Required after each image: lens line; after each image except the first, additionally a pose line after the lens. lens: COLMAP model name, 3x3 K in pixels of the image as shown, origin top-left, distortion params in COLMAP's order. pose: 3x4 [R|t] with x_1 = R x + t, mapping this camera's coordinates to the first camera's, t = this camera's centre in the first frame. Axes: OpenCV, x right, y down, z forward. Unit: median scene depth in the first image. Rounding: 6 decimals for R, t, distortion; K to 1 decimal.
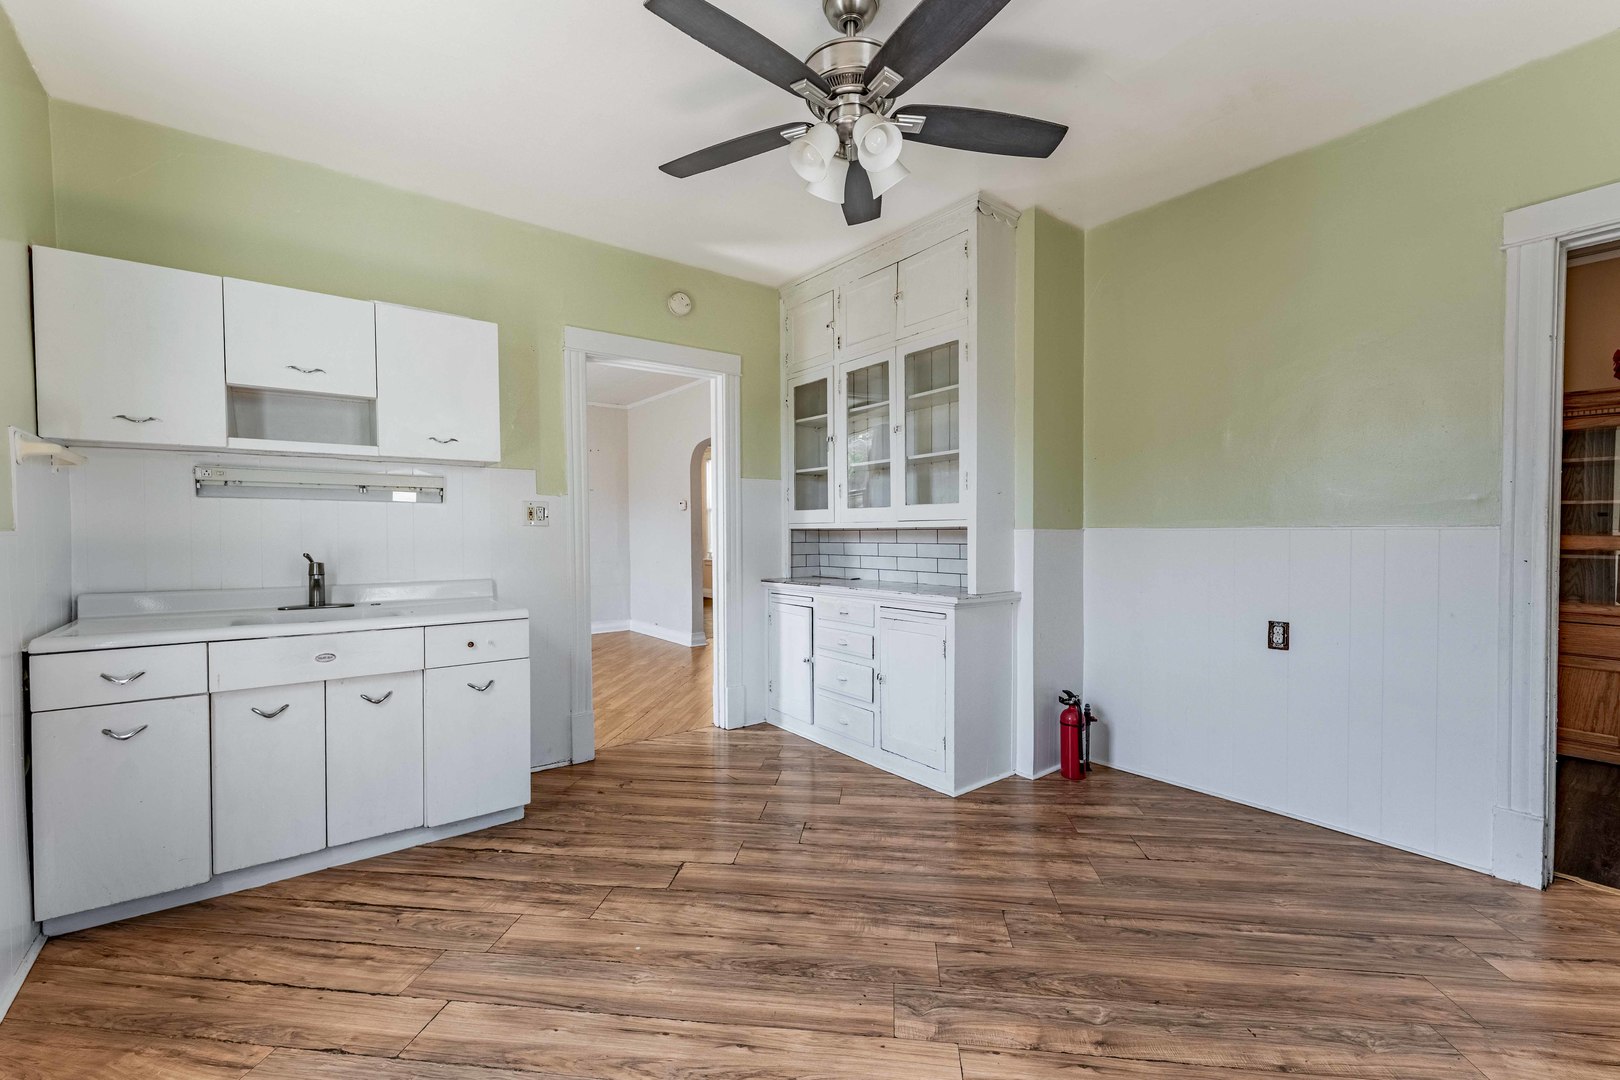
lens RADIAL K [[660.9, 0, 823.5], [0, 660.9, 547.9], [0, 0, 1]] dist [0.001246, -0.000814]
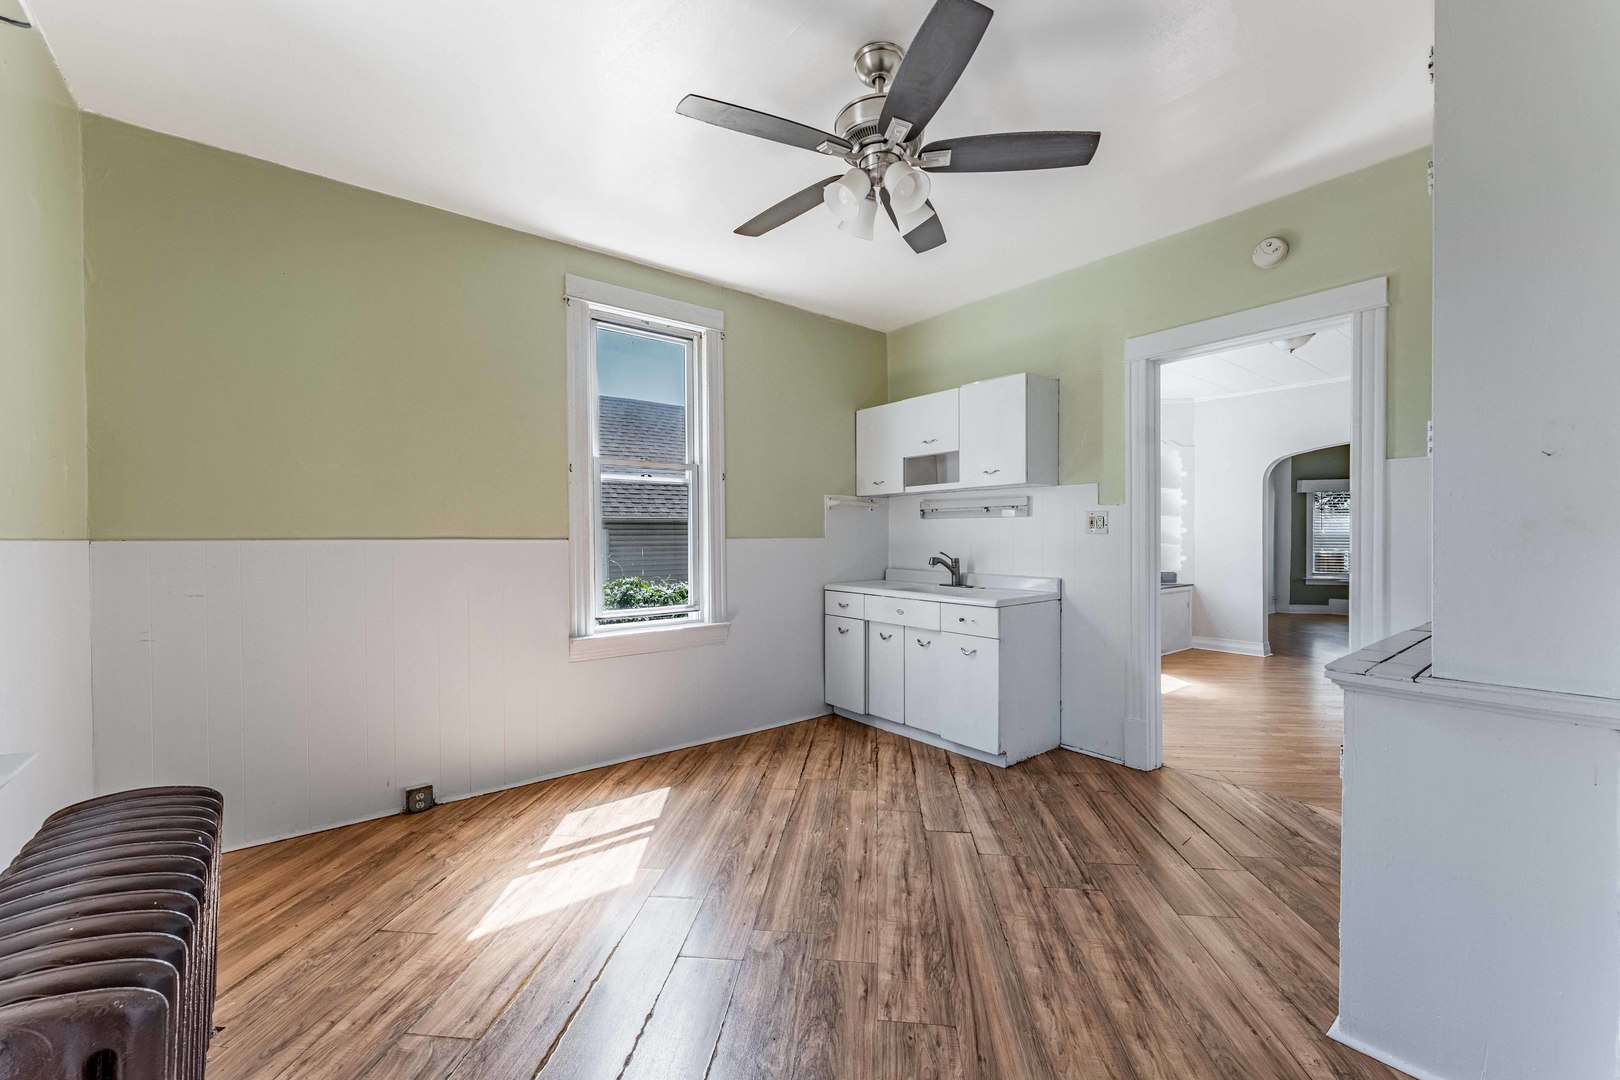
lens RADIAL K [[660.9, 0, 805.3], [0, 660.9, 545.4], [0, 0, 1]] dist [0.001246, -0.000814]
pose [[0.003915, 0.016911, -0.999849, 0.986725], [-0.022571, 0.999604, 0.016818, -0.031470], [0.999738, 0.022501, 0.004295, 0.759355]]
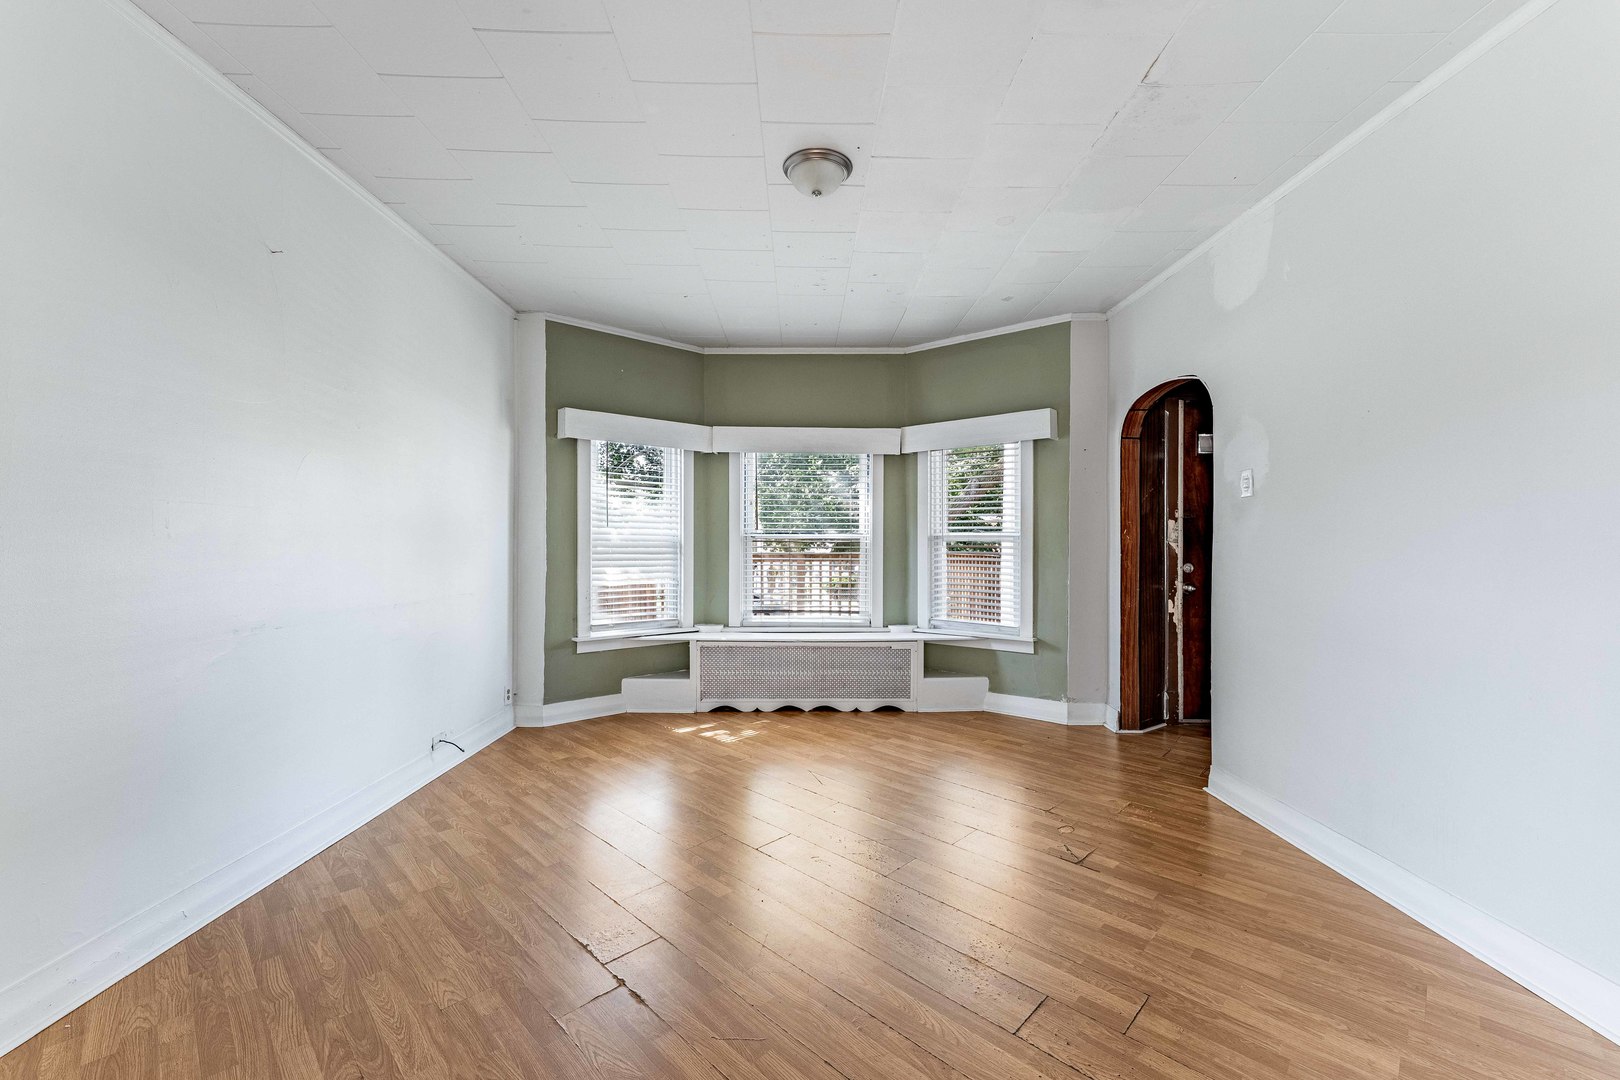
lens RADIAL K [[660.9, 0, 797.0], [0, 660.9, 544.6], [0, 0, 1]] dist [0.001246, -0.000814]
pose [[0.776047, 0.012869, -0.630544, -1.893690], [-0.024681, 0.999646, -0.009974, -0.084233], [0.630192, 0.023303, 0.776090, 3.184698]]
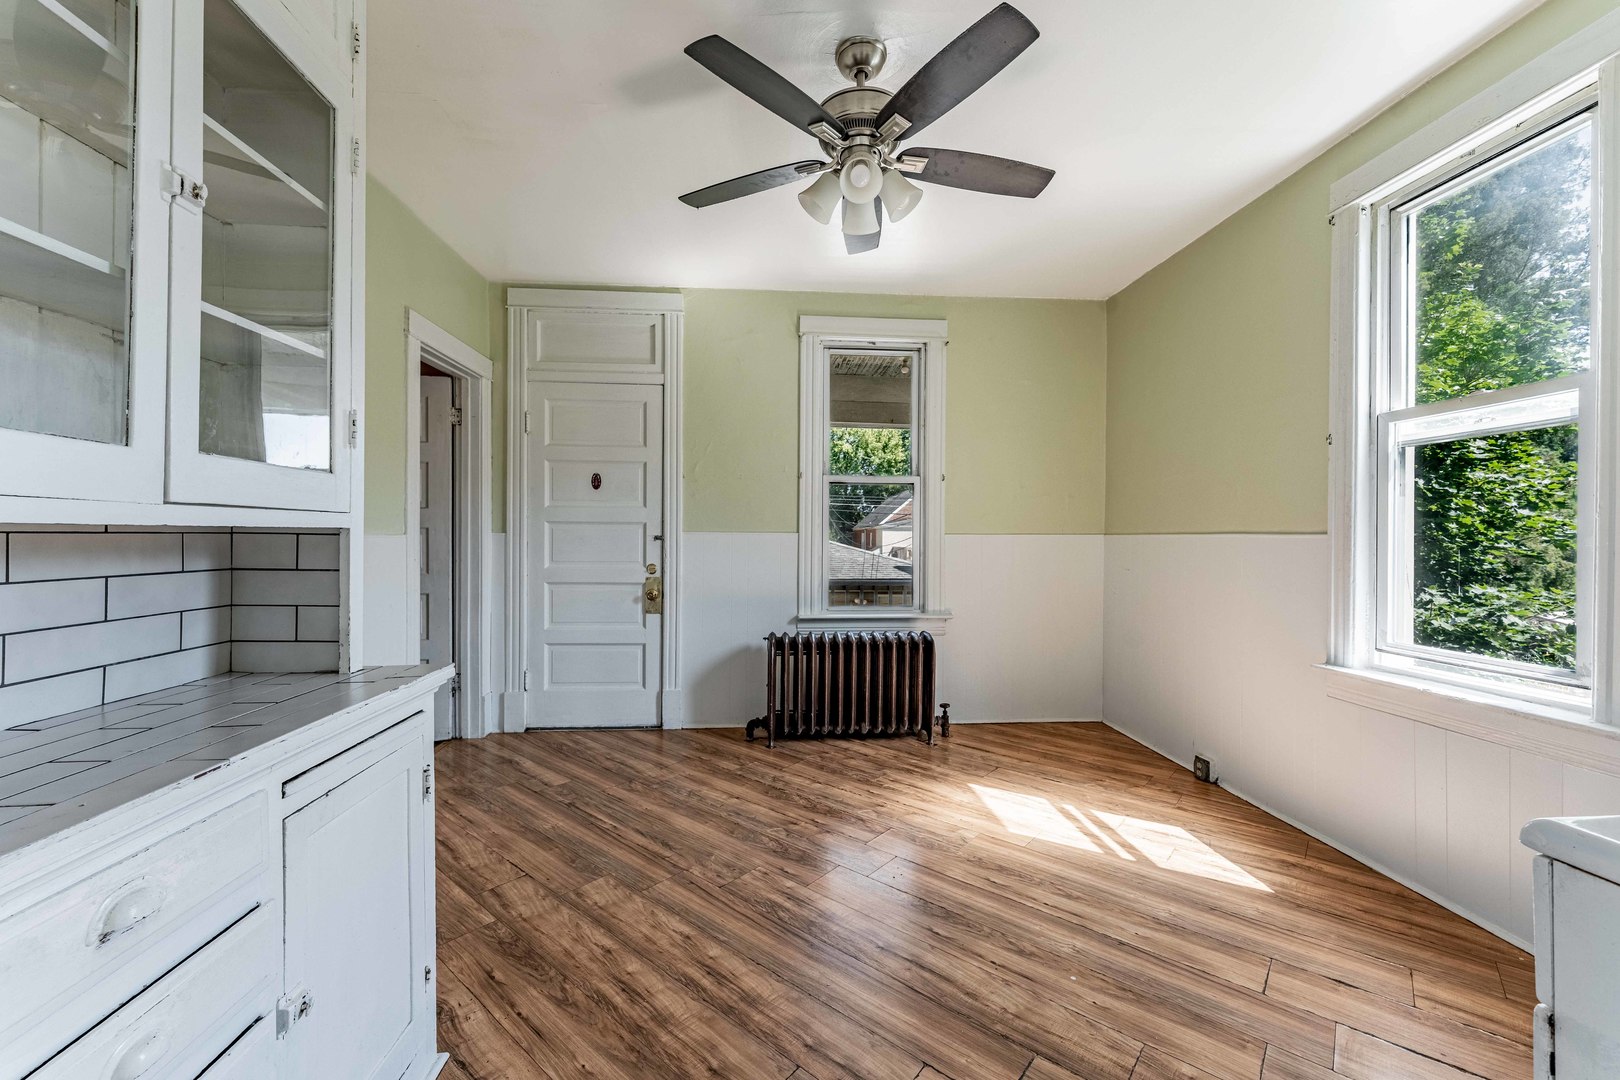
lens RADIAL K [[660.9, 0, 797.5], [0, 660.9, 536.2], [0, 0, 1]] dist [0.001246, -0.000814]
pose [[-0.815344, 0.004237, 0.578962, -0.434142], [0.018258, 0.999664, 0.018396, -0.040932], [-0.578690, 0.025570, -0.815147, 1.690588]]
